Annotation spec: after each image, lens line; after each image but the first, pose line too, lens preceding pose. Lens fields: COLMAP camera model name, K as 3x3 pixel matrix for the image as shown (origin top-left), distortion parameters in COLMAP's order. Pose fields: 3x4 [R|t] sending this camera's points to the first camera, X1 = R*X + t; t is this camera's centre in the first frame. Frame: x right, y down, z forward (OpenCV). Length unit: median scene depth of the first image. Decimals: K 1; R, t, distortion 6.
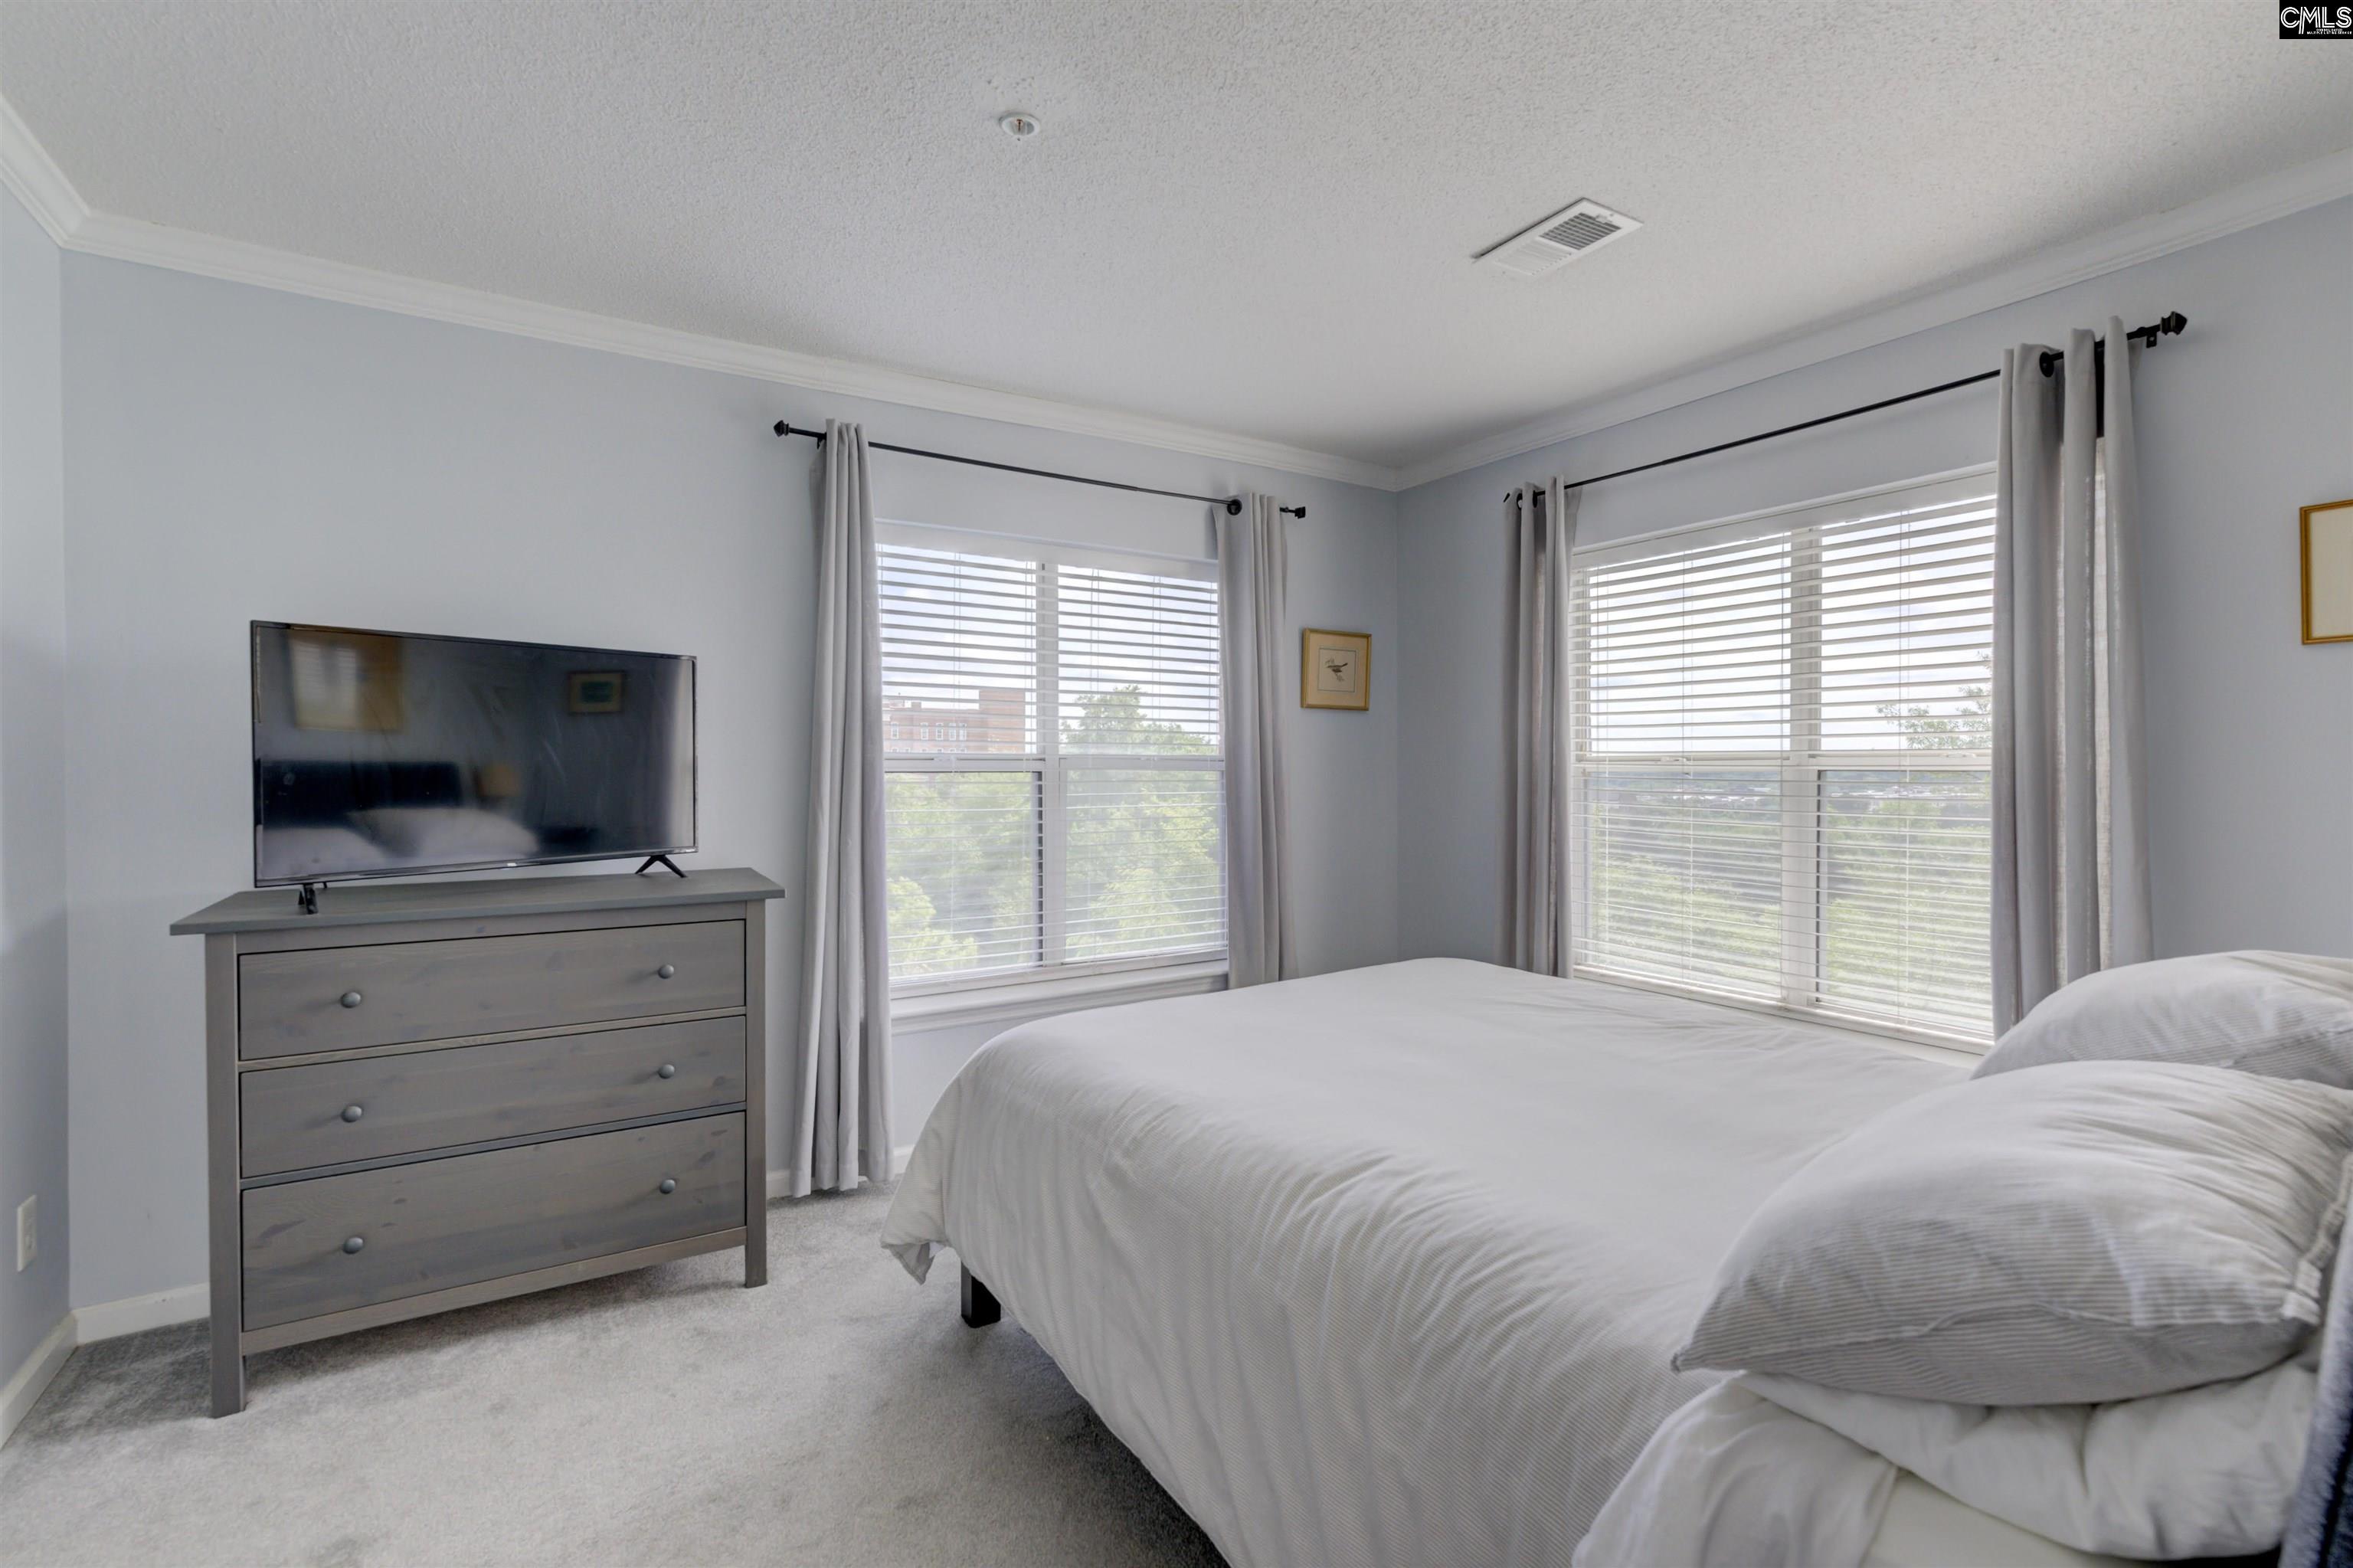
lens RADIAL K [[1034.0, 0, 1149.8], [0, 1034.0, 775.9], [0, 0, 1]] dist [0.001902, 0.000576]
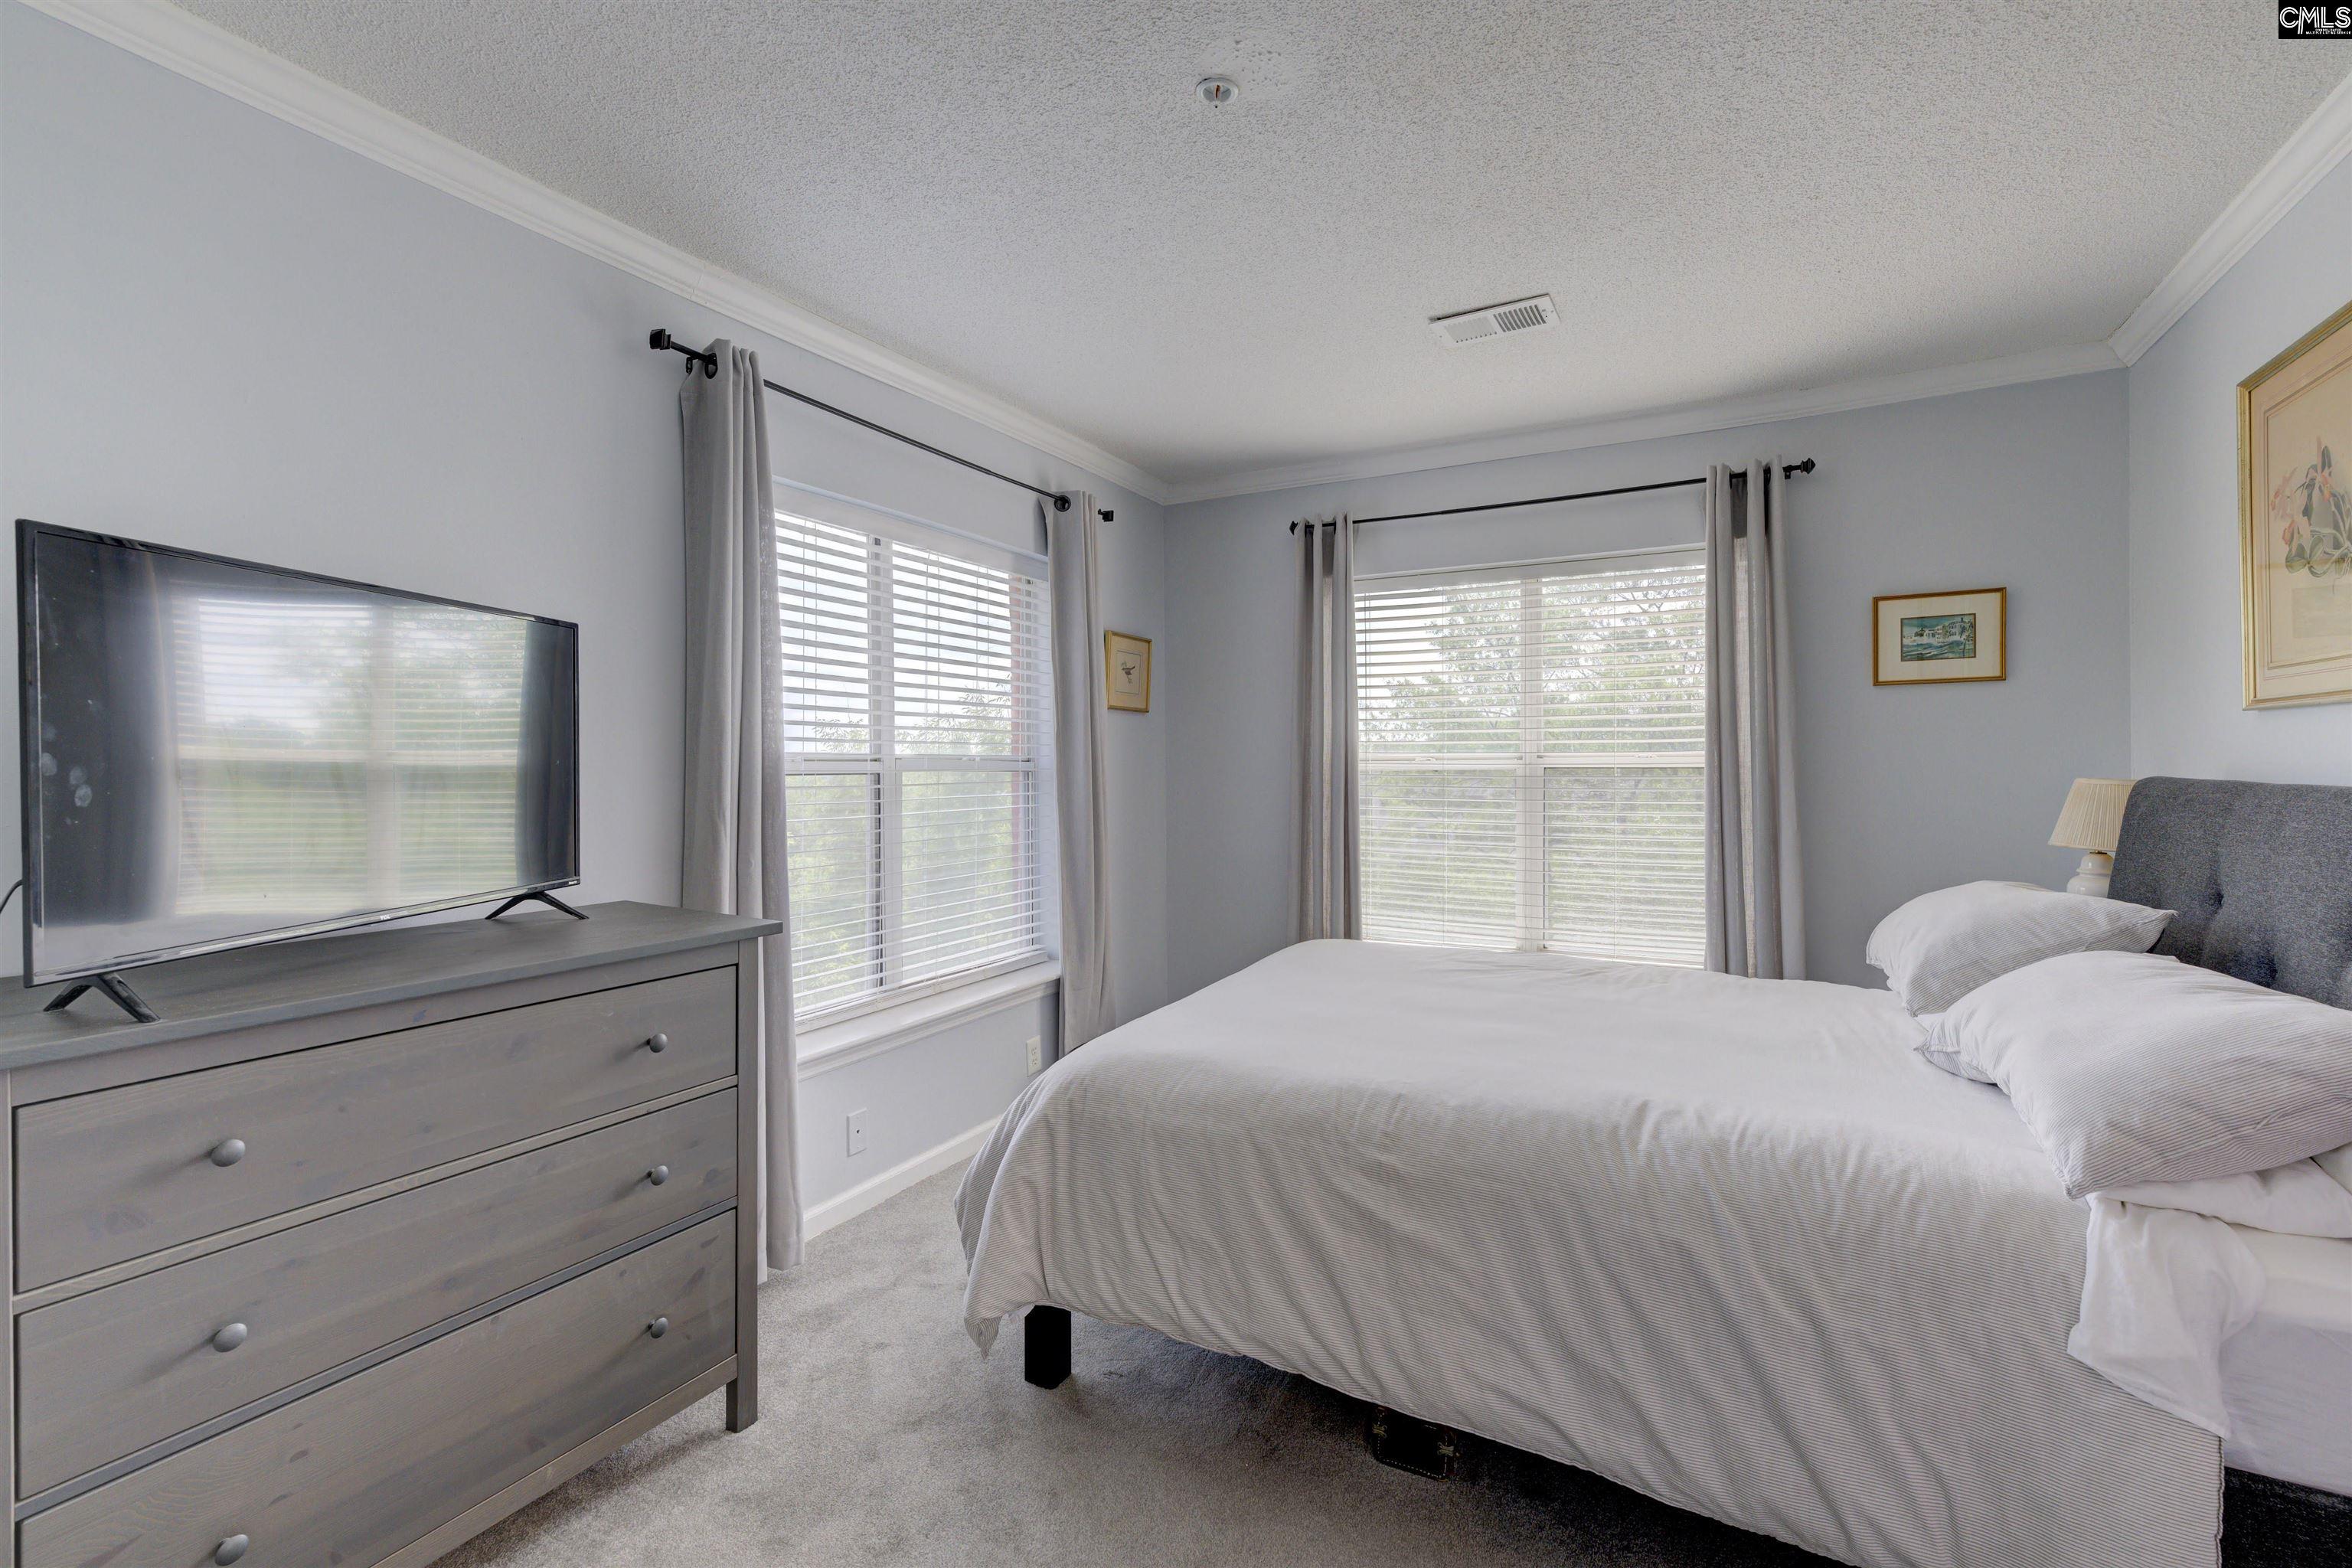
lens RADIAL K [[1033.5, 0, 1135.6], [0, 1033.5, 774.3], [0, 0, 1]] dist [0.001902, 0.000576]
pose [[0.869138, -0.008614, 0.494495, -0.467303], [0.008879, 0.999959, 0.001813, -0.004158], [-0.494490, 0.002815, 0.869179, 0.150270]]
